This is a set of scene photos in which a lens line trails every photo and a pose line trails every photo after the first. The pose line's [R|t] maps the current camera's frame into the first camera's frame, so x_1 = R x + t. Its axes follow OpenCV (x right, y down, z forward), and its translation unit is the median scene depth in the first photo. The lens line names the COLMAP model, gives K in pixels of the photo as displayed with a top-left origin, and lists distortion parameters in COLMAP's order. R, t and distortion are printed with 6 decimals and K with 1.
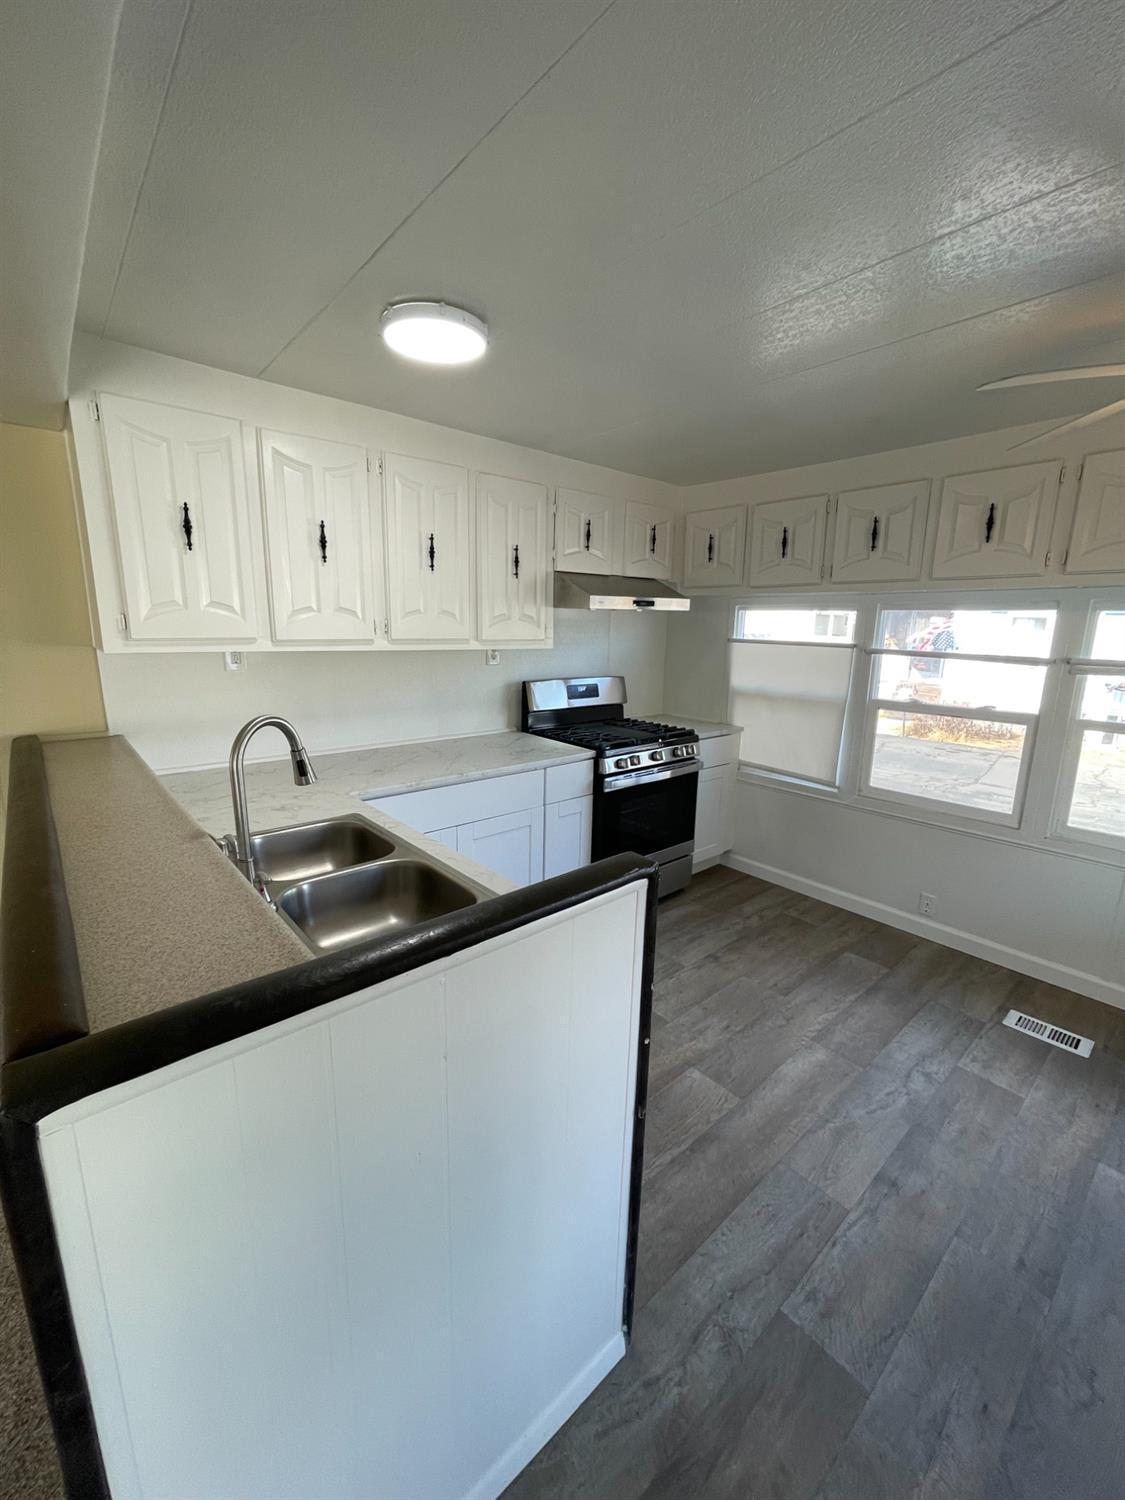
lens RADIAL K [[603.7, 0, 557.9], [0, 603.7, 750.1], [0, 0, 1]] dist [-0.004276, -0.000496]
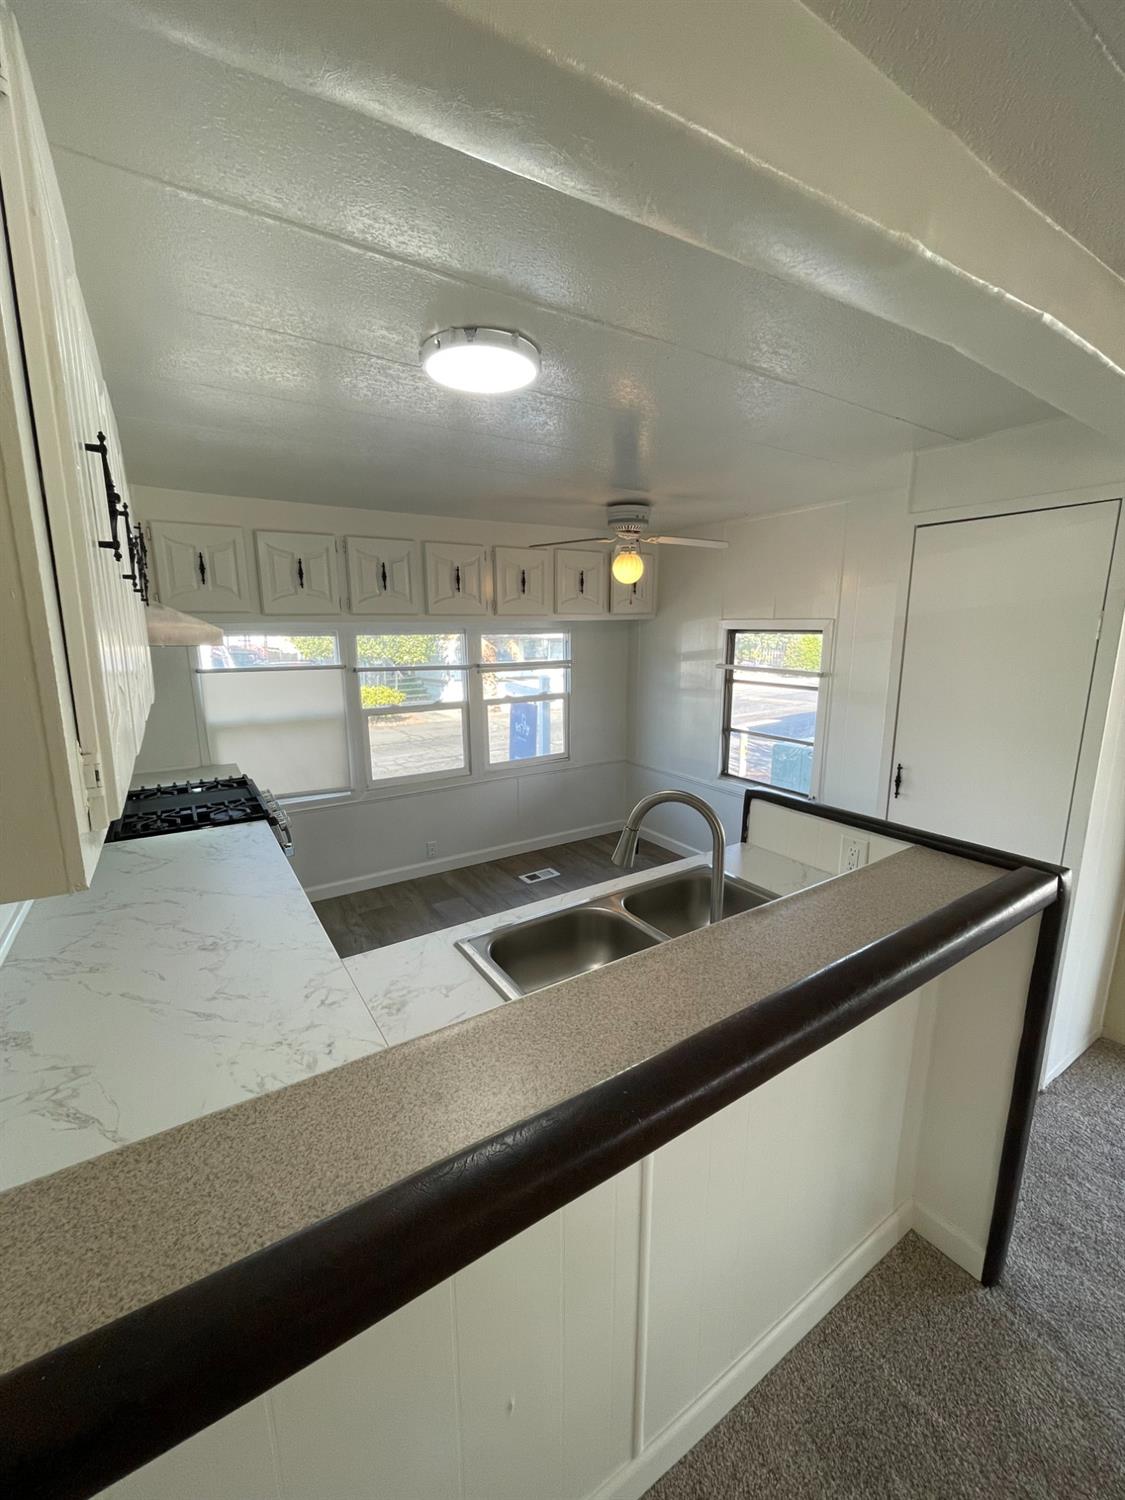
lens RADIAL K [[603.7, 0, 557.9], [0, 603.7, 750.1], [0, 0, 1]] dist [-0.004276, -0.000496]
pose [[0.135044, -0.210349, 0.968254, -0.690489], [0.212261, 0.960661, 0.179095, -0.159354], [-0.967837, 0.181336, 0.174380, 0.494402]]
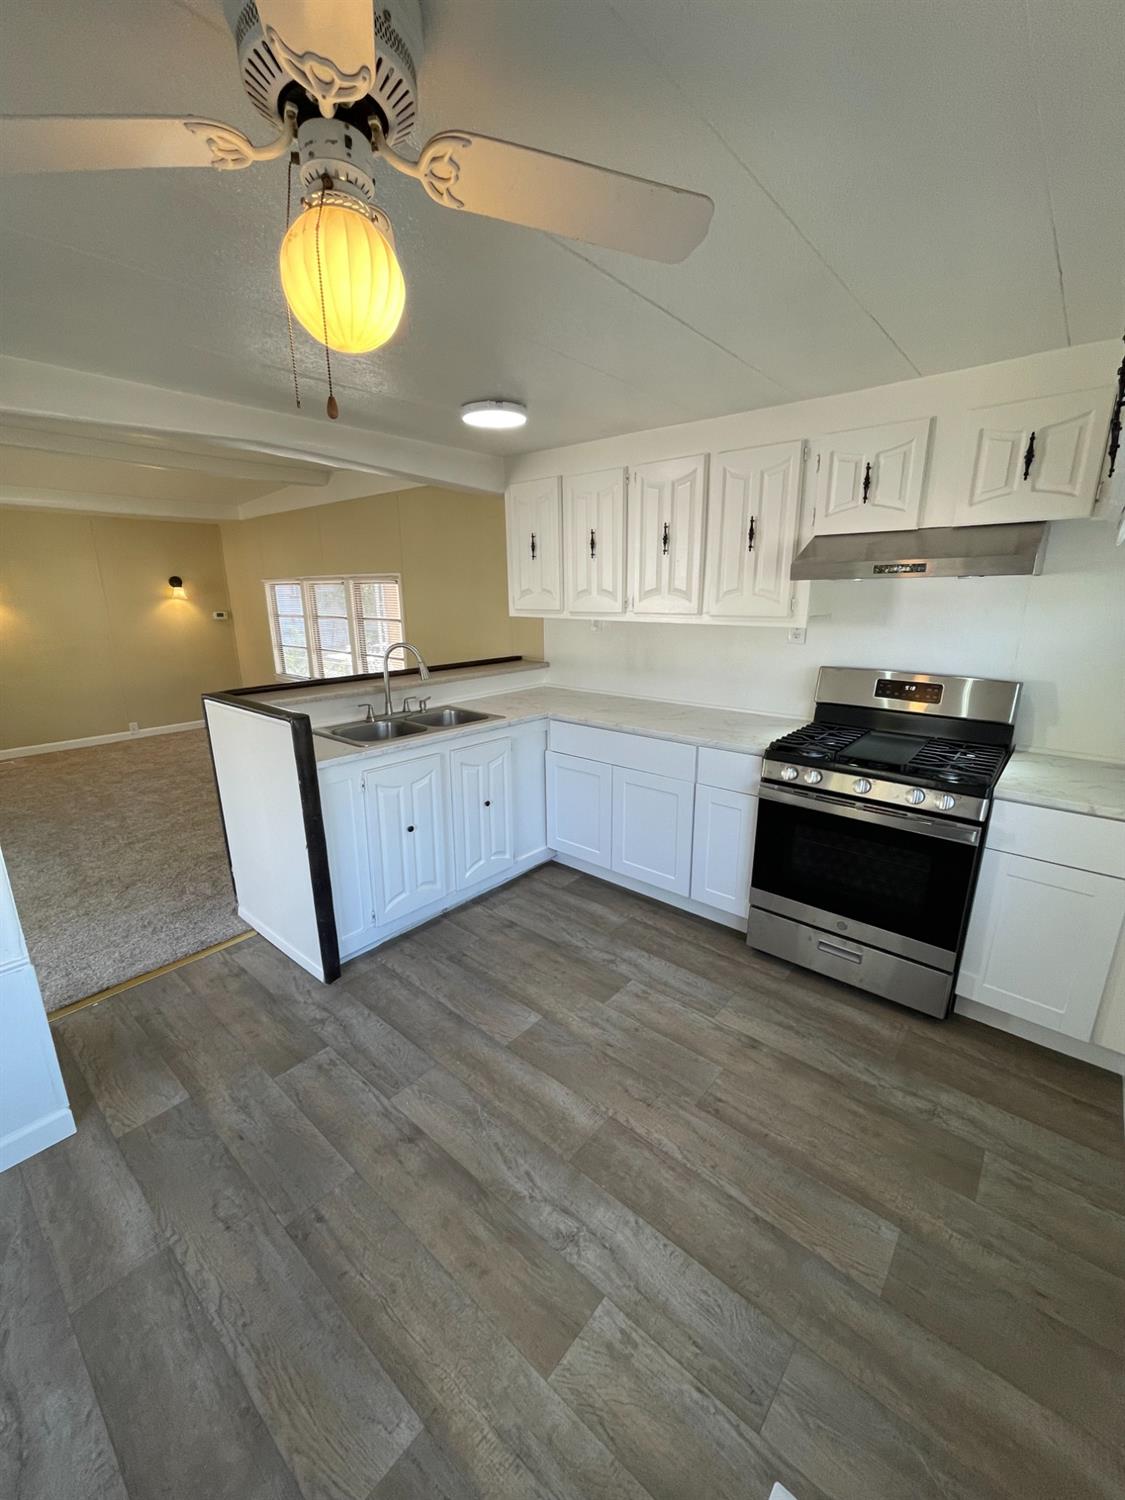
lens RADIAL K [[603.7, 0, 557.9], [0, 603.7, 750.1], [0, 0, 1]] dist [-0.004276, -0.000496]
pose [[0.147755, 0.234928, -0.960717, 0.896531], [-0.196789, 0.958940, 0.204228, -0.120596], [0.969248, 0.158883, 0.187919, 0.585550]]
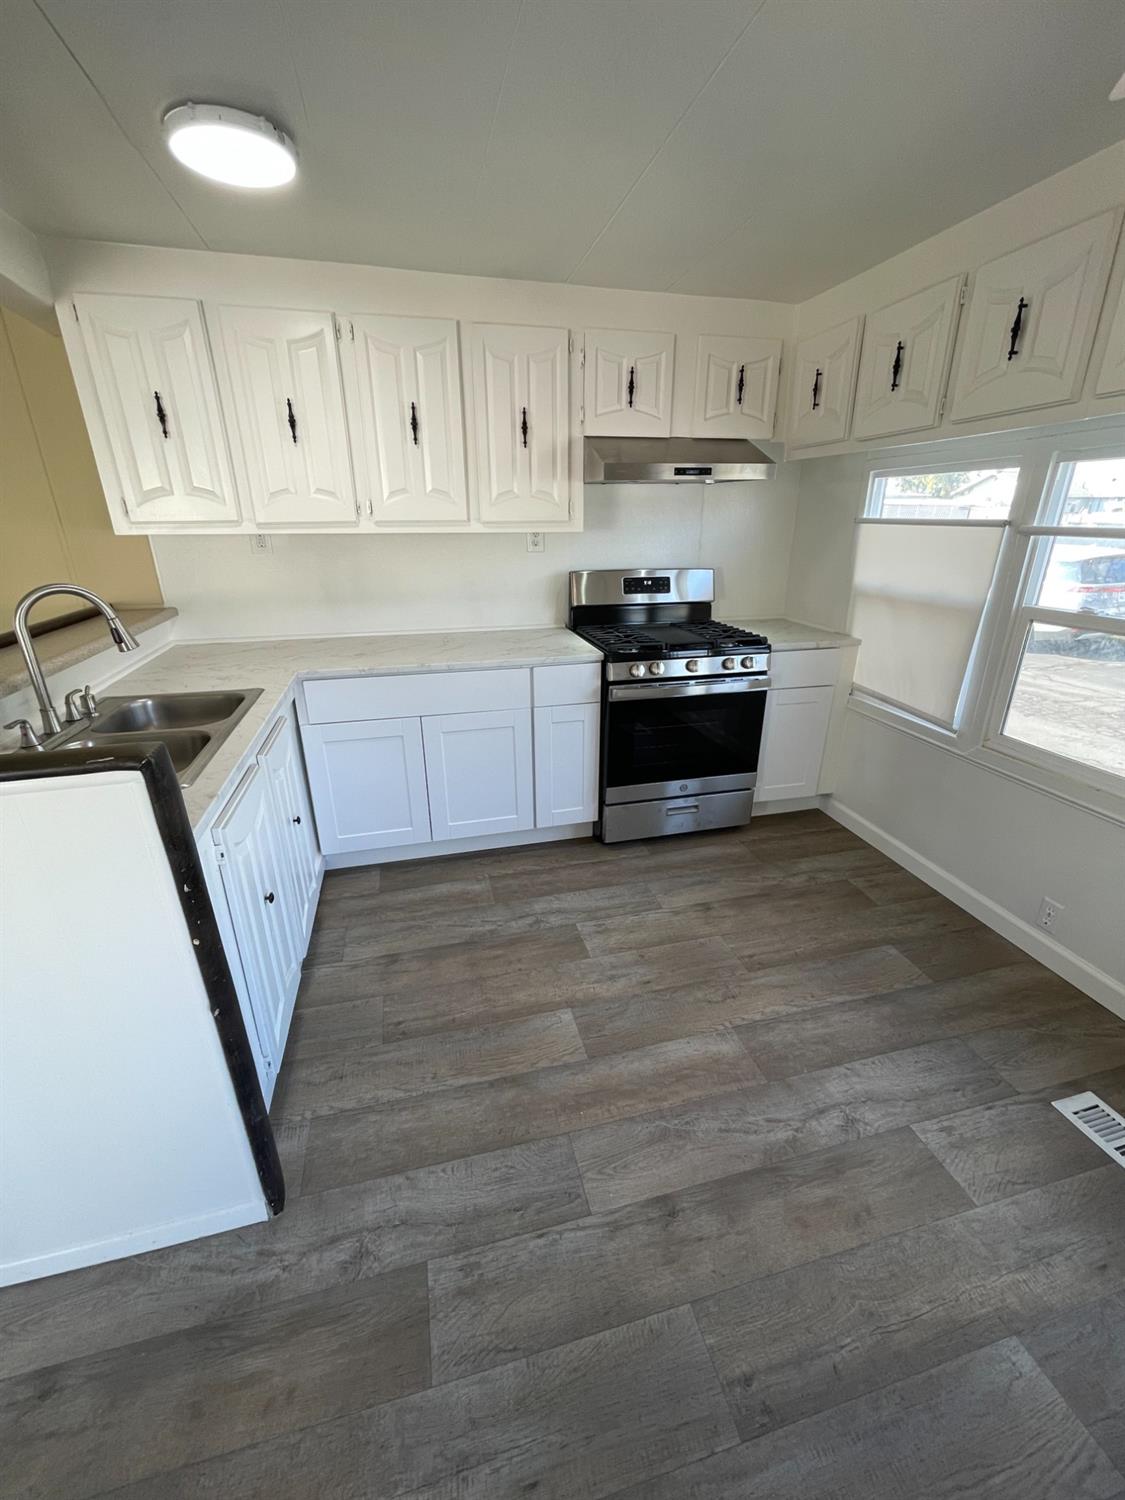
lens RADIAL K [[603.7, 0, 557.9], [0, 603.7, 750.1], [0, 0, 1]] dist [-0.004276, -0.000496]
pose [[0.894396, 0.141139, -0.424425, 0.418819], [-0.072500, 0.982107, 0.173810, -0.007897], [0.441362, -0.124684, 0.888625, 0.185075]]
